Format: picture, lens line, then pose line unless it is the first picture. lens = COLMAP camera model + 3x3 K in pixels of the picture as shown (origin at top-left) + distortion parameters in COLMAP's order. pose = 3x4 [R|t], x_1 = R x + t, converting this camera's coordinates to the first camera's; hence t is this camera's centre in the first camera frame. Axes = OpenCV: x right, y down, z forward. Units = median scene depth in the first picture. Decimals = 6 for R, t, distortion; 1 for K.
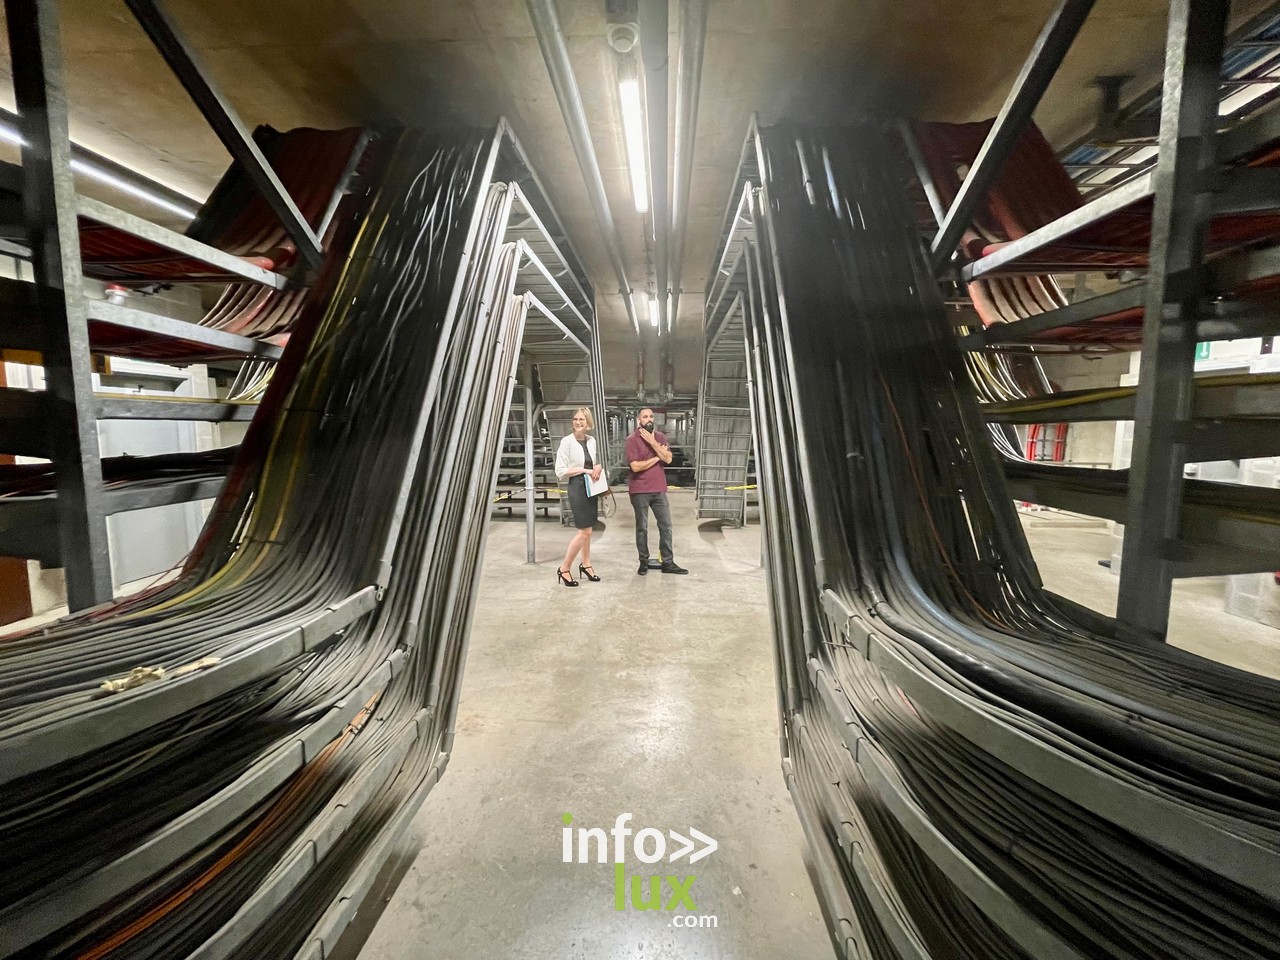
lens RADIAL K [[507.7, 0, 640.0], [0, 507.7, 480.0], [0, 0, 1]] dist [0.001281, 0.000196]
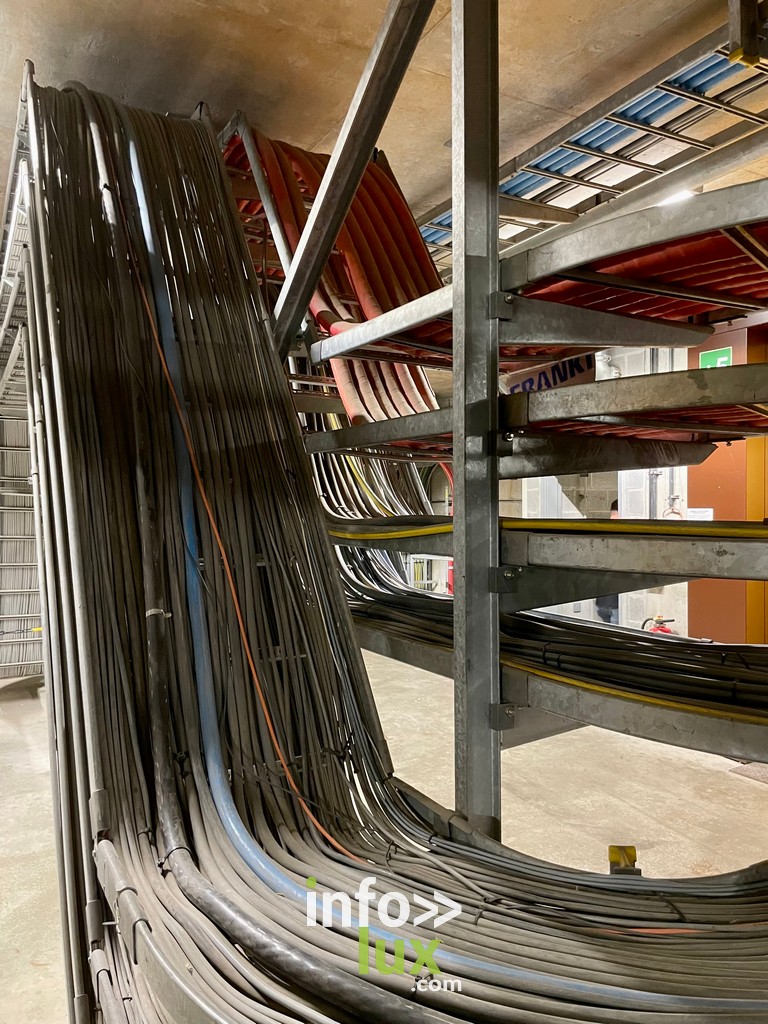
lens RADIAL K [[773.7, 0, 384.0], [0, 773.7, 512.0], [0, 0, 1]] dist [0.080261, -0.091267]
pose [[0.859355, -0.007241, 0.511329, 0.171353], [0.054263, 0.995546, -0.077097, -0.094182], [-0.508493, 0.093999, 0.855920, -0.048754]]
